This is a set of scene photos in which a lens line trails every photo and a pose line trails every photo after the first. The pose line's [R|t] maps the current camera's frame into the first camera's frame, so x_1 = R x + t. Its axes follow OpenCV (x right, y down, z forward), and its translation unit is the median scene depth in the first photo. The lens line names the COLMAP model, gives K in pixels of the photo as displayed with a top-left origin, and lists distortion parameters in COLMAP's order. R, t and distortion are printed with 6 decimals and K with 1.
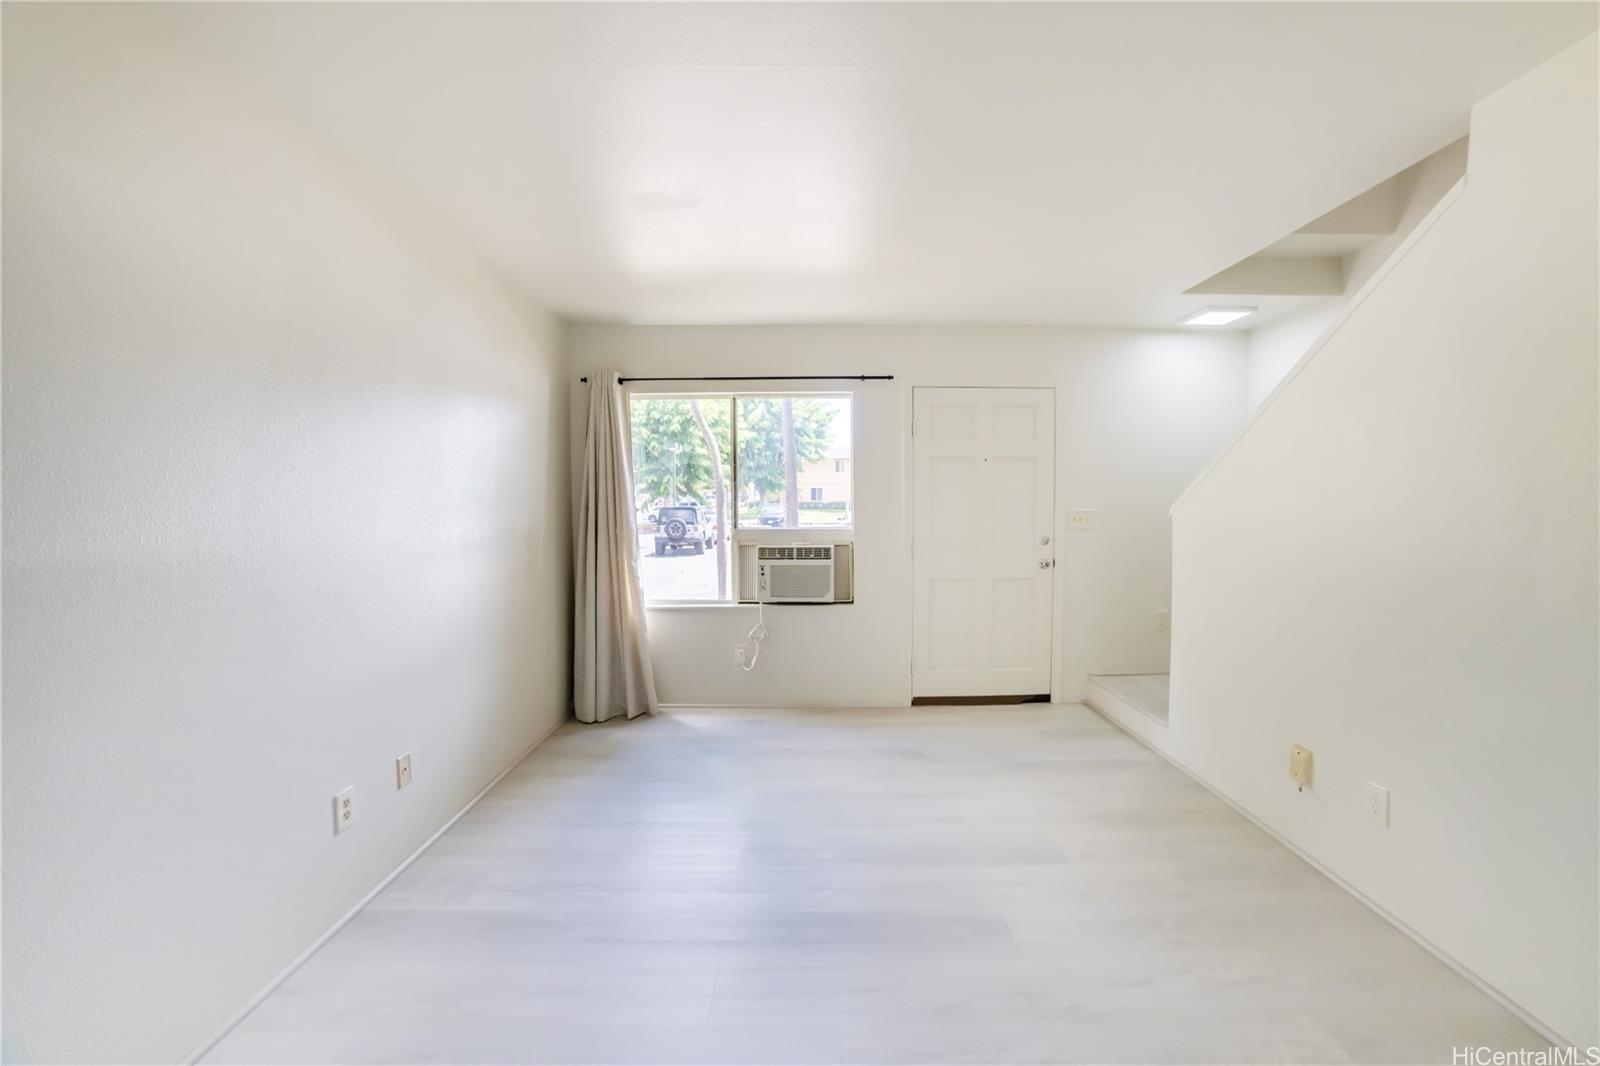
lens RADIAL K [[641.8, 0, 800.0], [0, 641.8, 533.0], [0, 0, 1]] dist [-0.098211, 0.041205]
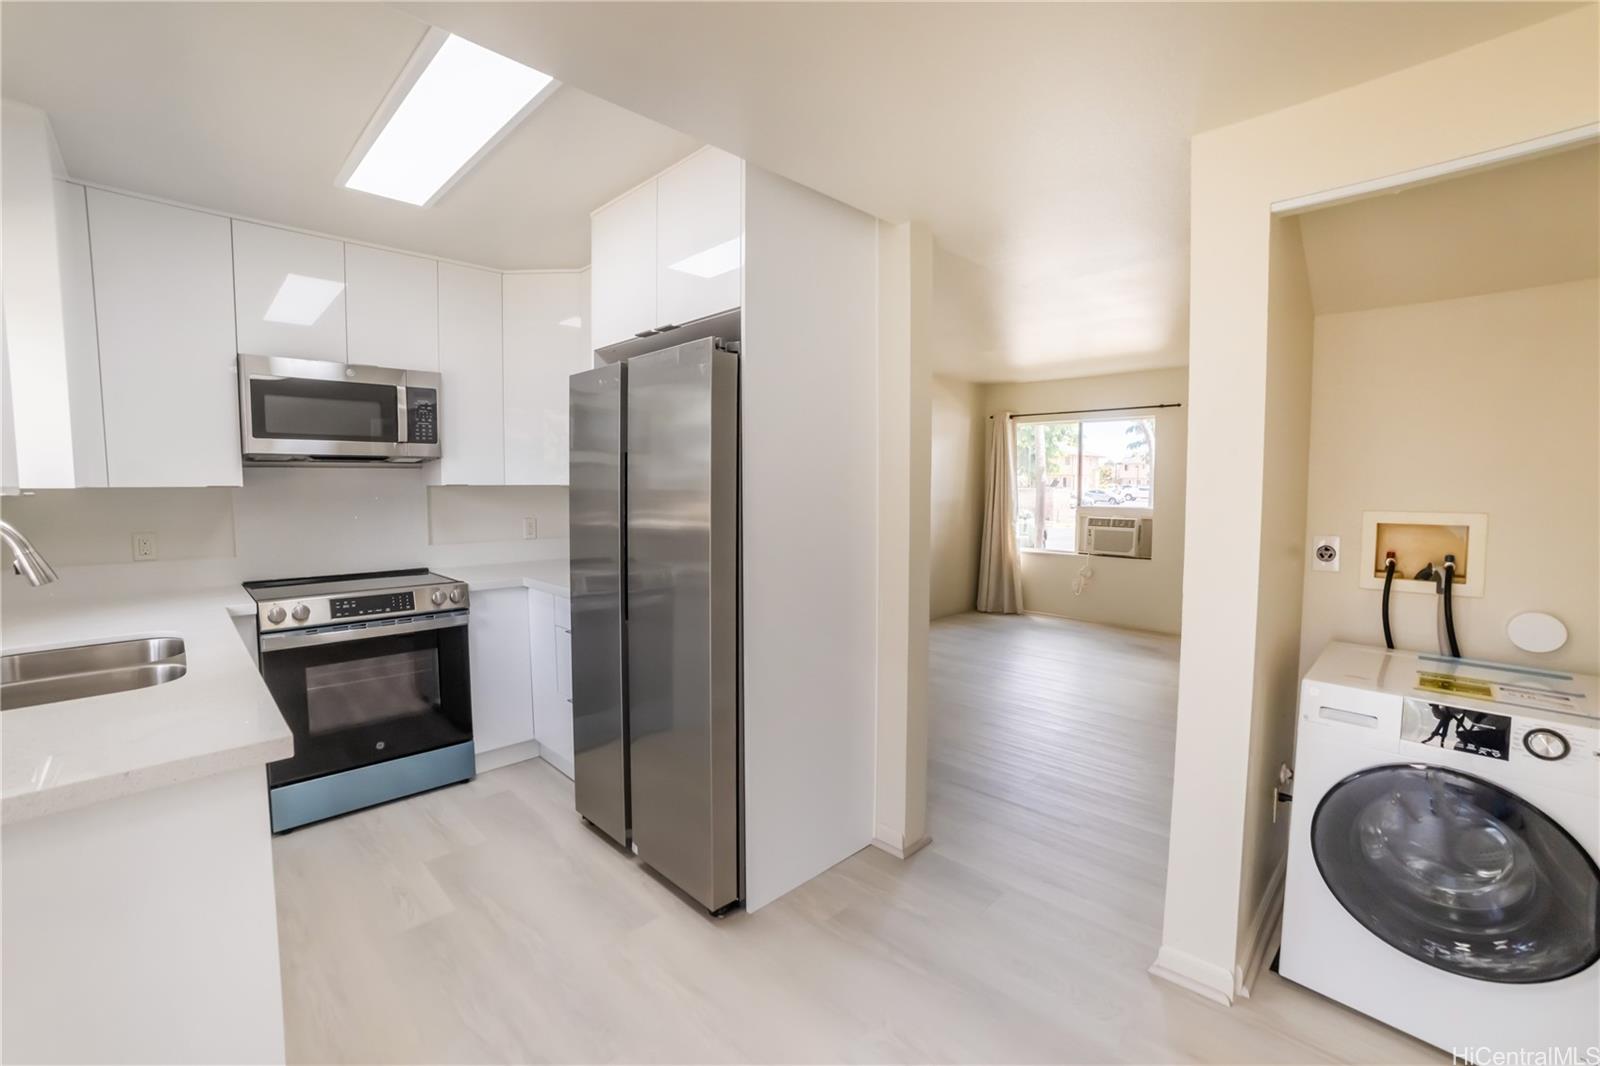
lens RADIAL K [[664.3, 0, 810.4], [0, 664.3, 527.3], [0, 0, 1]] dist [-0.068926, 0.031170]
pose [[0.708162, 0.053003, -0.704058, 0.592456], [-0.046723, 0.998510, 0.028174, 0.031860], [0.704503, 0.012944, 0.709583, -0.633002]]
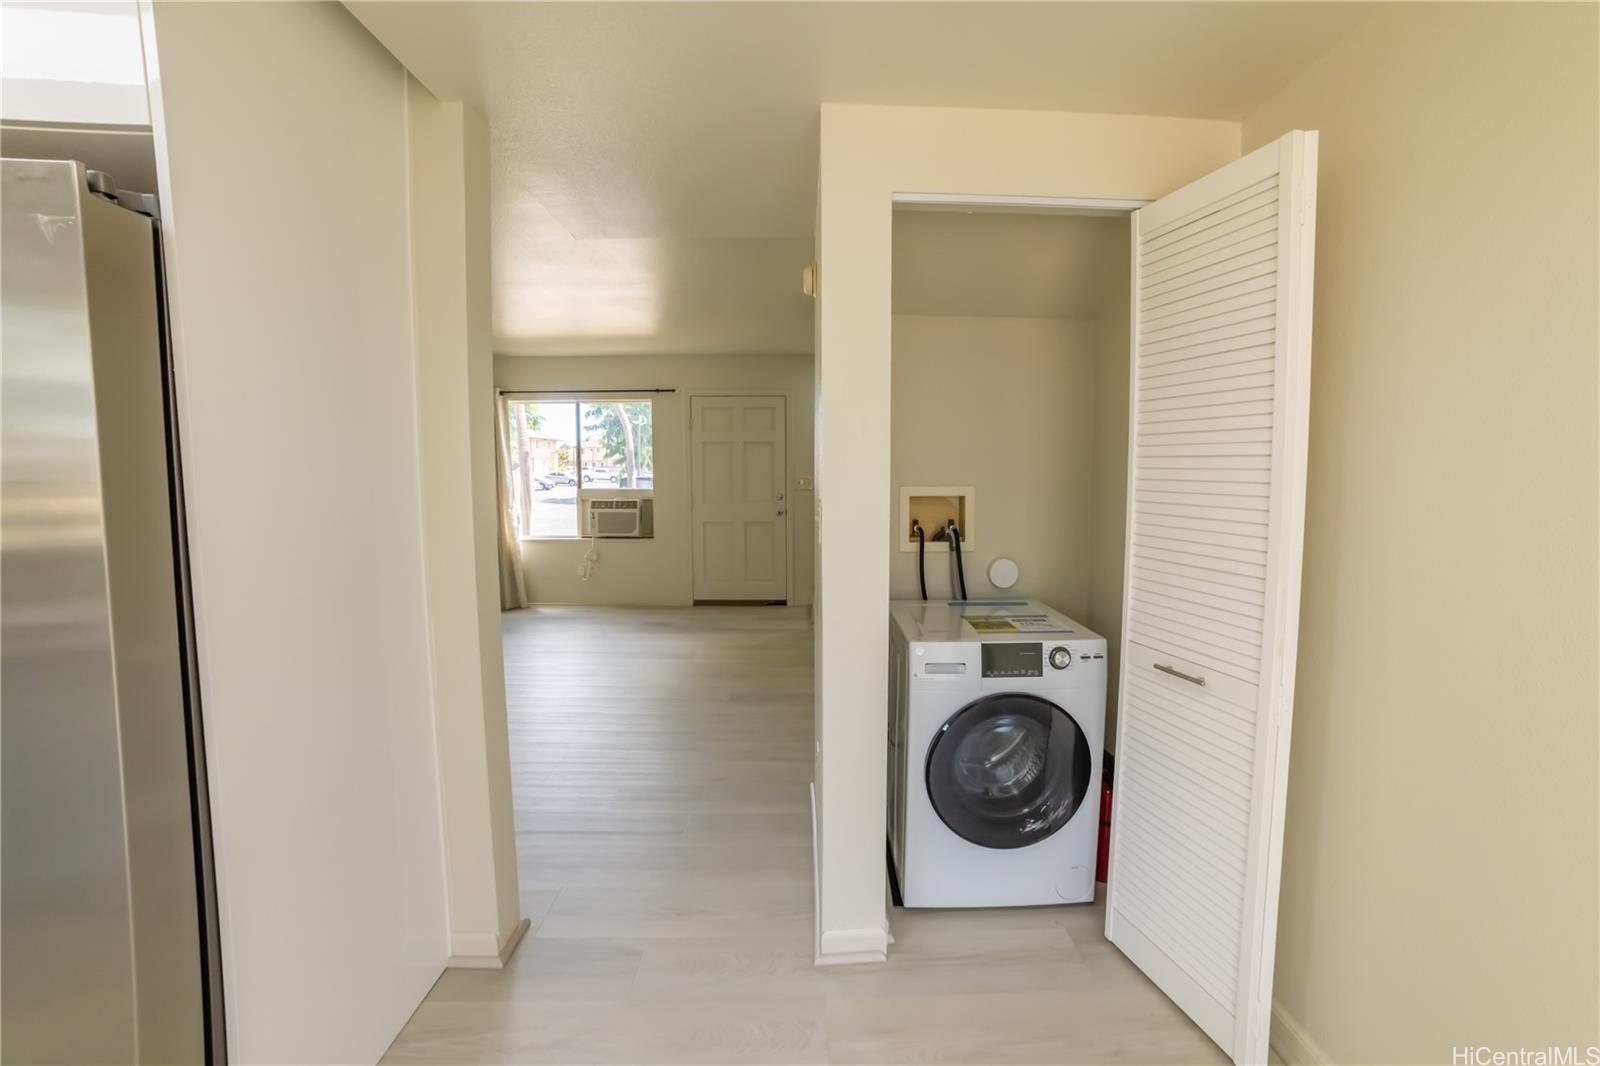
lens RADIAL K [[664.3, 0, 810.4], [0, 664.3, 527.3], [0, 0, 1]] dist [-0.068926, 0.031170]
pose [[0.999949, 0.007017, -0.007309, 0.475719], [-0.006775, 0.999444, 0.032655, 0.031514], [0.007534, -0.032604, 0.999440, -0.583421]]
